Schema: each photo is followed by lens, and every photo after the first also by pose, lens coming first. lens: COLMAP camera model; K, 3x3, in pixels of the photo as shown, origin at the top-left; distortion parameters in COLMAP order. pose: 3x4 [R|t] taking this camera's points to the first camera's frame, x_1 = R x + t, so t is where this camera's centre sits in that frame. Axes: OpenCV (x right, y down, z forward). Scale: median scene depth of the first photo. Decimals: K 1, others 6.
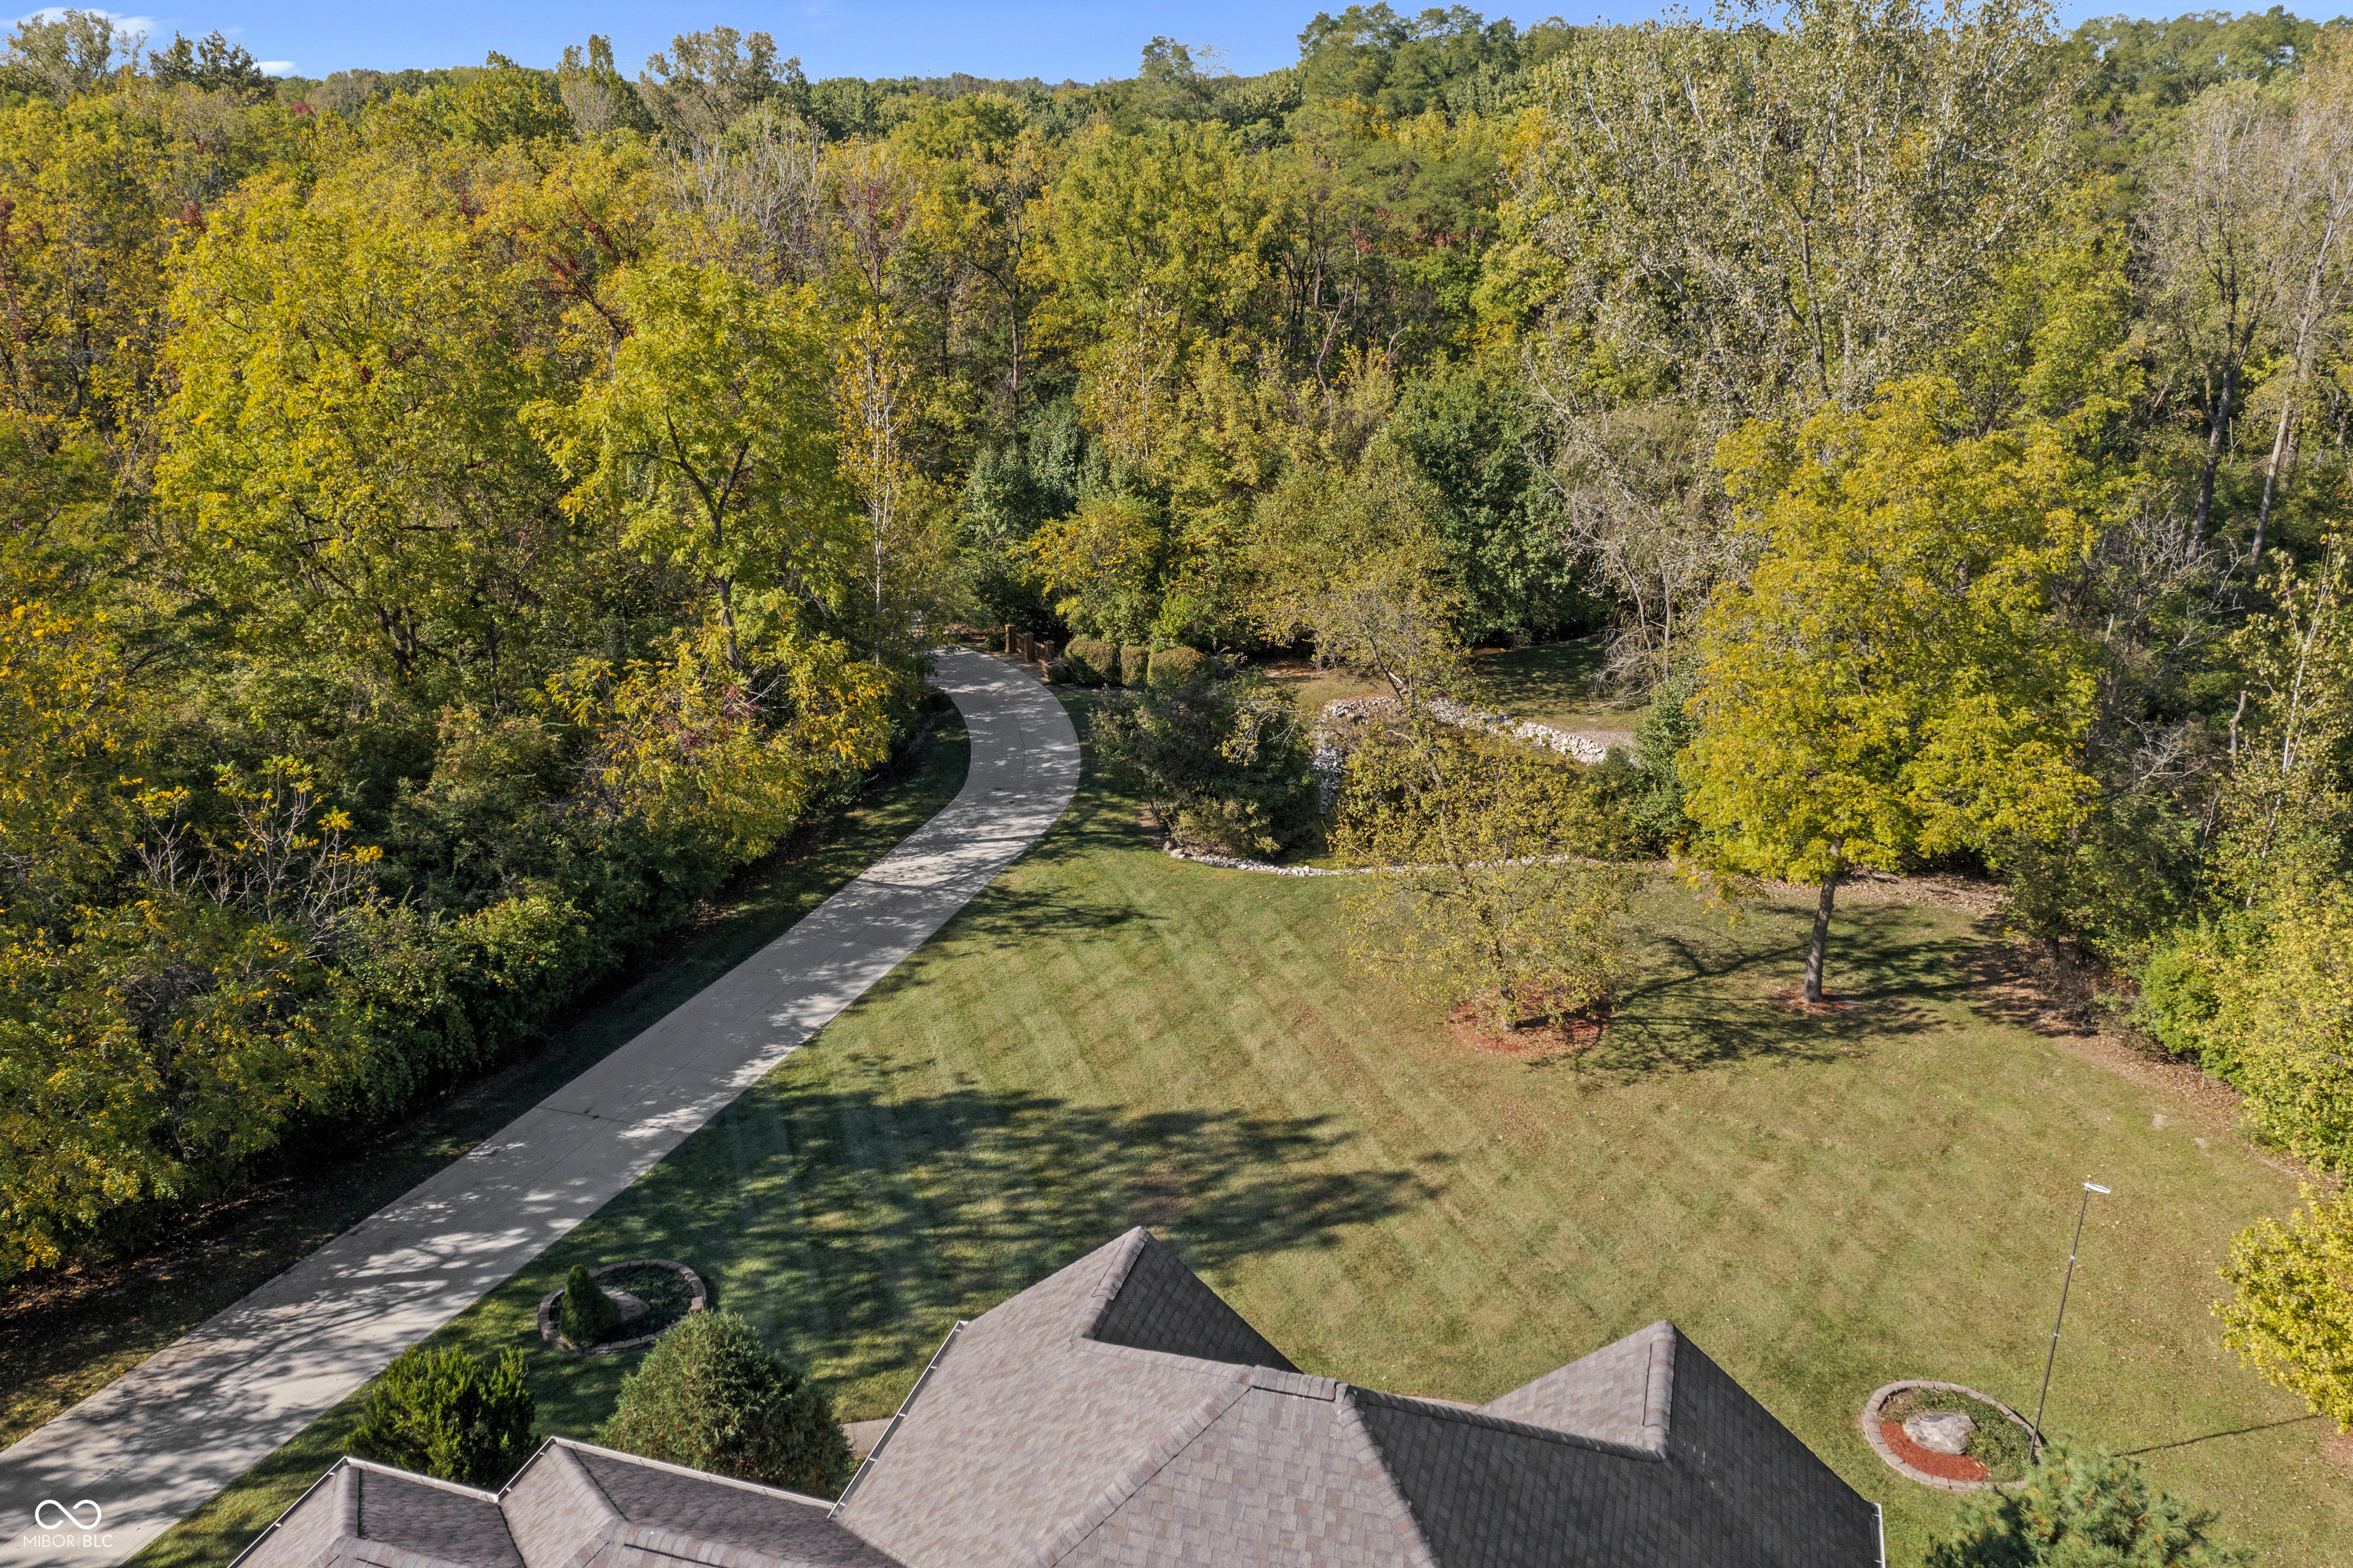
lens RADIAL K [[1850.4, 0, 1176.5], [0, 1850.4, 784.0], [0, 0, 1]] dist [0.002678, 0.000212]
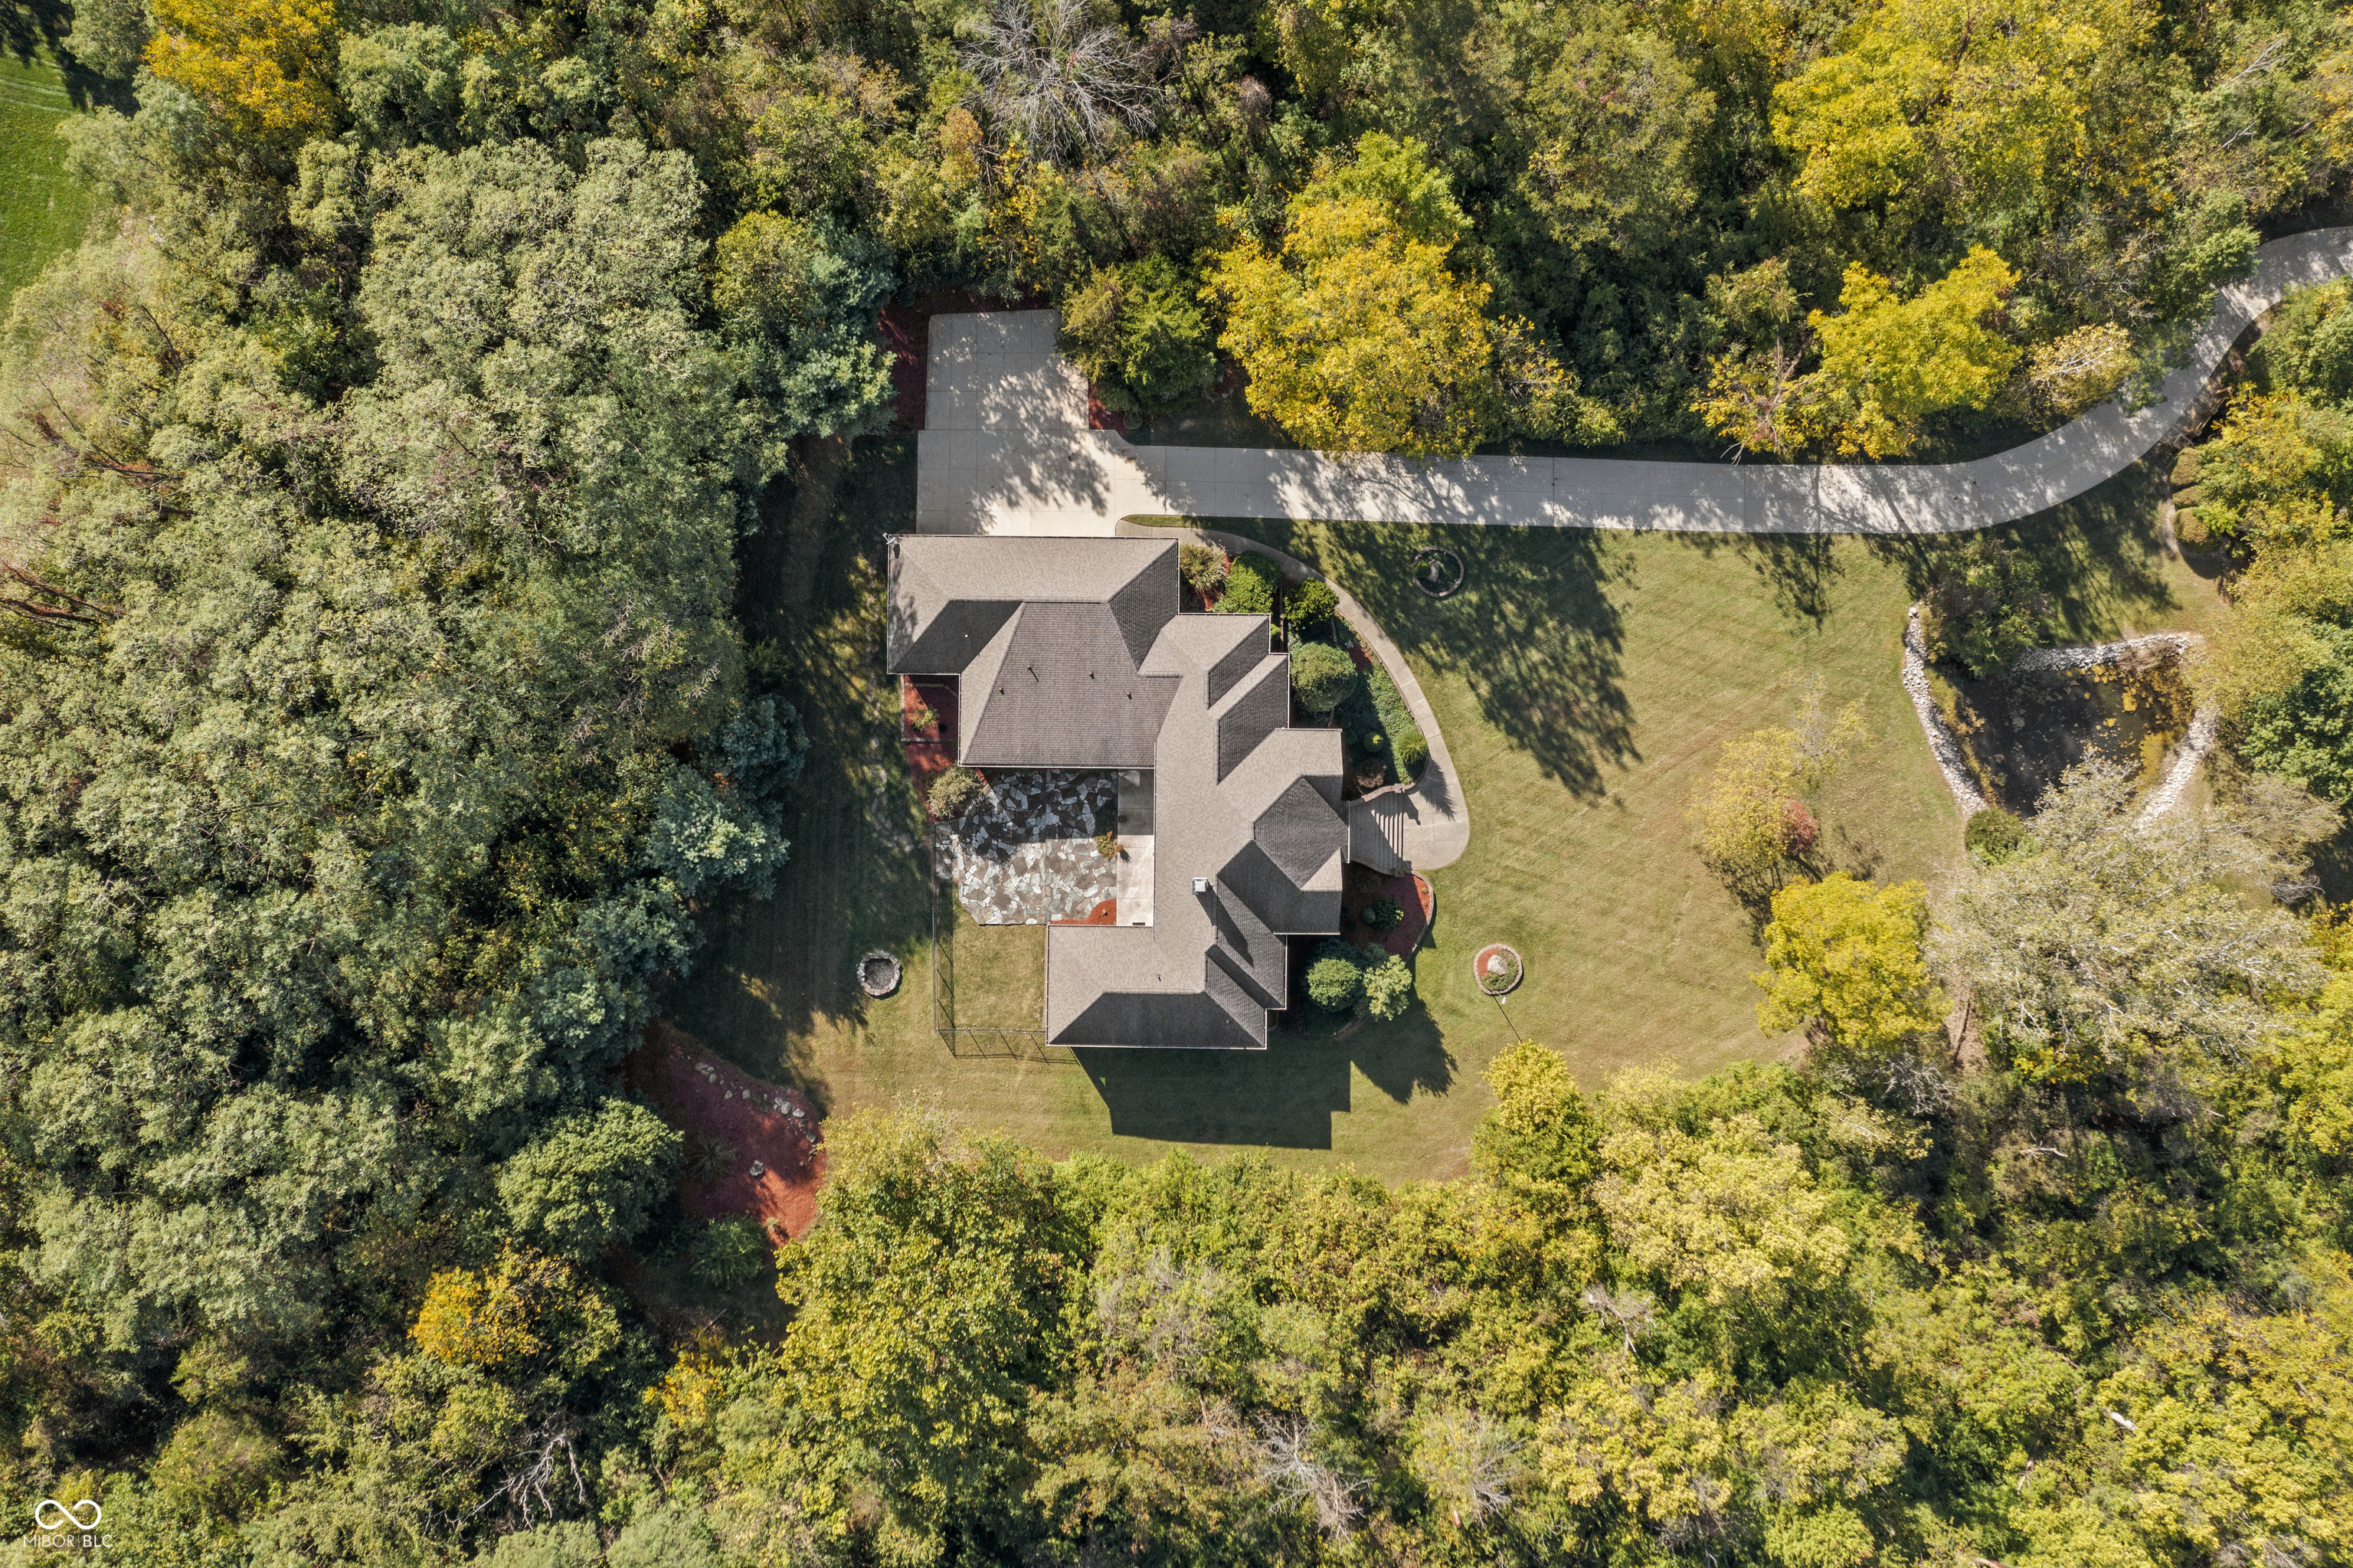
lens RADIAL K [[1875.4, 0, 1185.5], [0, 1875.4, 777.9], [0, 0, 1]] dist [0.001310, 0.003269]
pose [[0.285311, 0.958009, -0.028575, 0.004760], [-0.337683, 0.128381, 0.932464, -1.232029], [0.896977, -0.256393, 0.360132, -0.312120]]
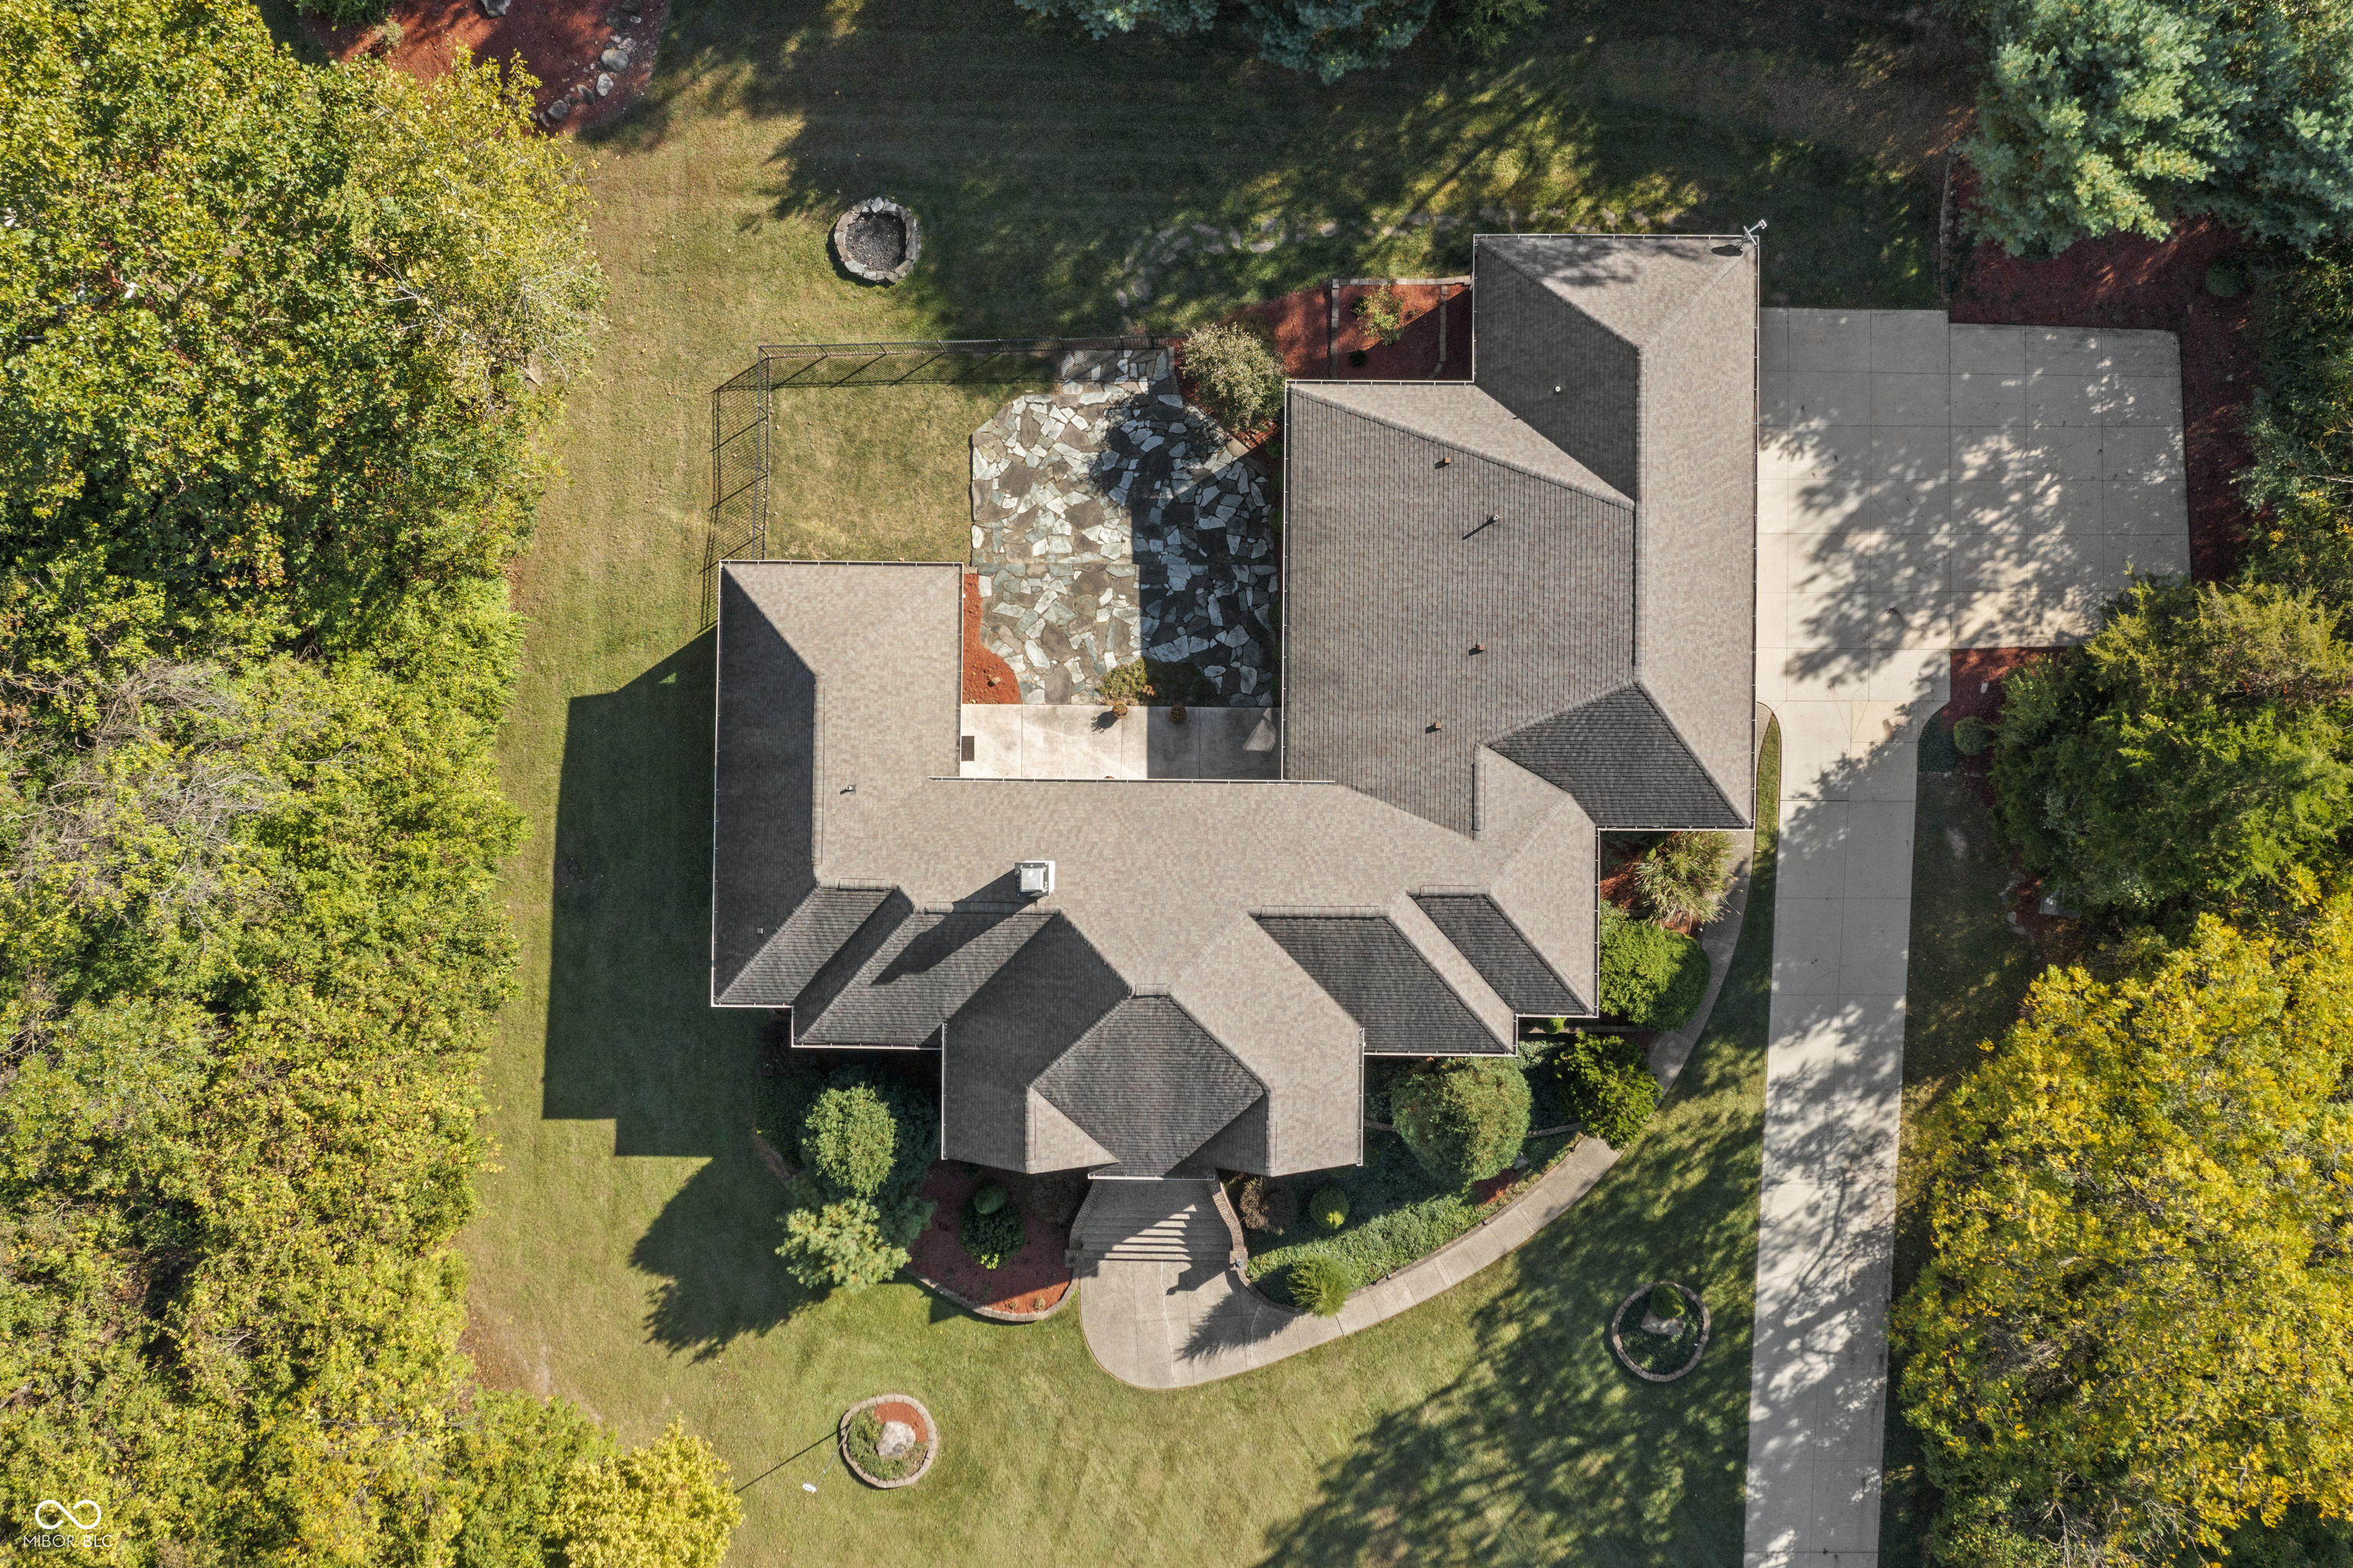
lens RADIAL K [[1950.9, 0, 1176.5], [0, 1950.9, 784.0], [0, 0, 1]] dist [0.013651, 0.005610]
pose [[-0.958381, 0.285481, -0.002494, -0.010631], [-0.101710, -0.333258, 0.937334, -0.550423], [0.266759, 0.898577, 0.348424, -0.071981]]
